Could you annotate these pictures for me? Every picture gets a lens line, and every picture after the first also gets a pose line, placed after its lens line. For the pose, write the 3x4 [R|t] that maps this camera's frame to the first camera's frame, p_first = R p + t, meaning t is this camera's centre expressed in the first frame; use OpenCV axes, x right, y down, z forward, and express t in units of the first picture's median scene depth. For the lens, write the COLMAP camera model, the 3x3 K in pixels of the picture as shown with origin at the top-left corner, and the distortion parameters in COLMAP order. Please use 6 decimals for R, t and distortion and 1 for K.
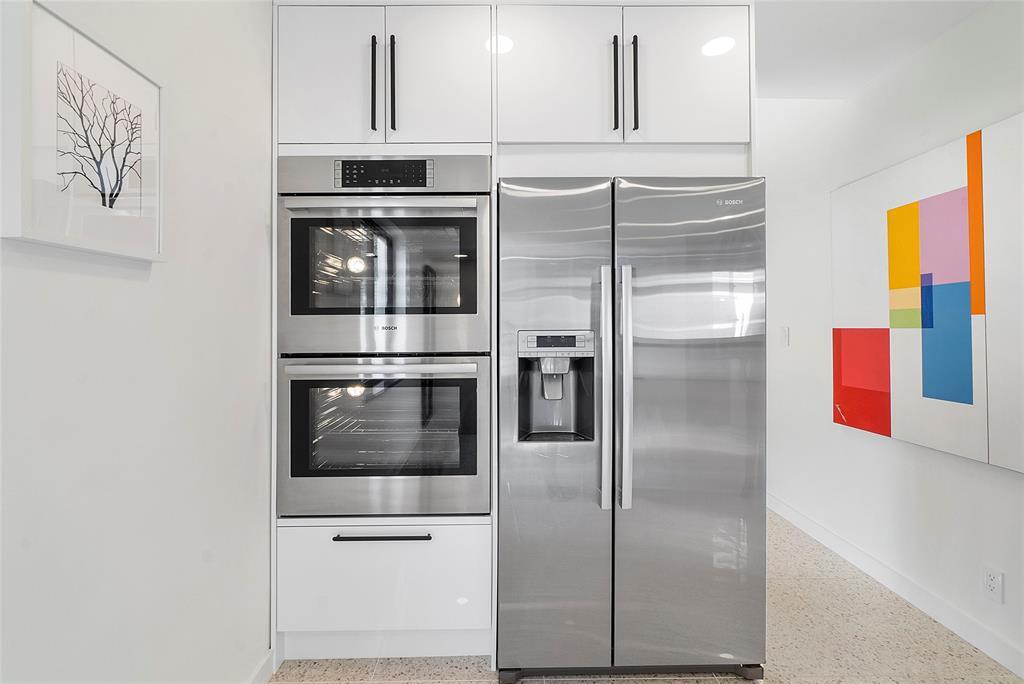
lens RADIAL K [[451.4, 0, 491.5], [0, 451.4, 334.6], [0, 0, 1]] dist [-0.007578, 0.000468]
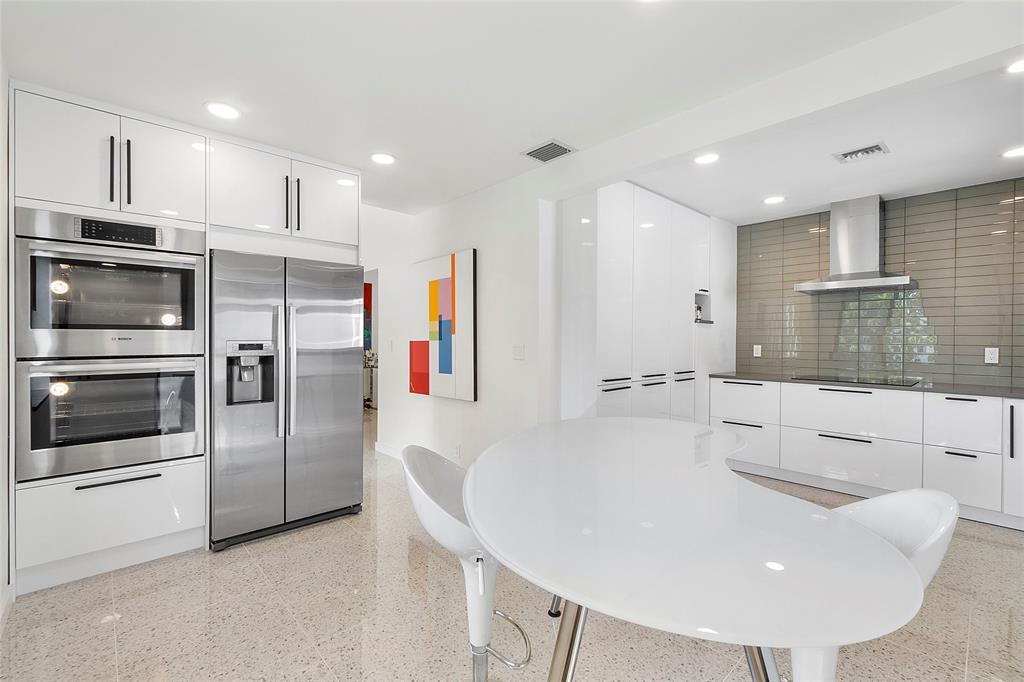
lens RADIAL K [[451.4, 0, 491.5], [0, 451.4, 333.6], [0, 0, 1]] dist [-0.007578, 0.000468]
pose [[0.749088, 0.013532, 0.662332, -0.295611], [0.008829, 0.999499, -0.030406, 0.023023], [-0.662411, 0.028625, 0.748593, -0.869562]]
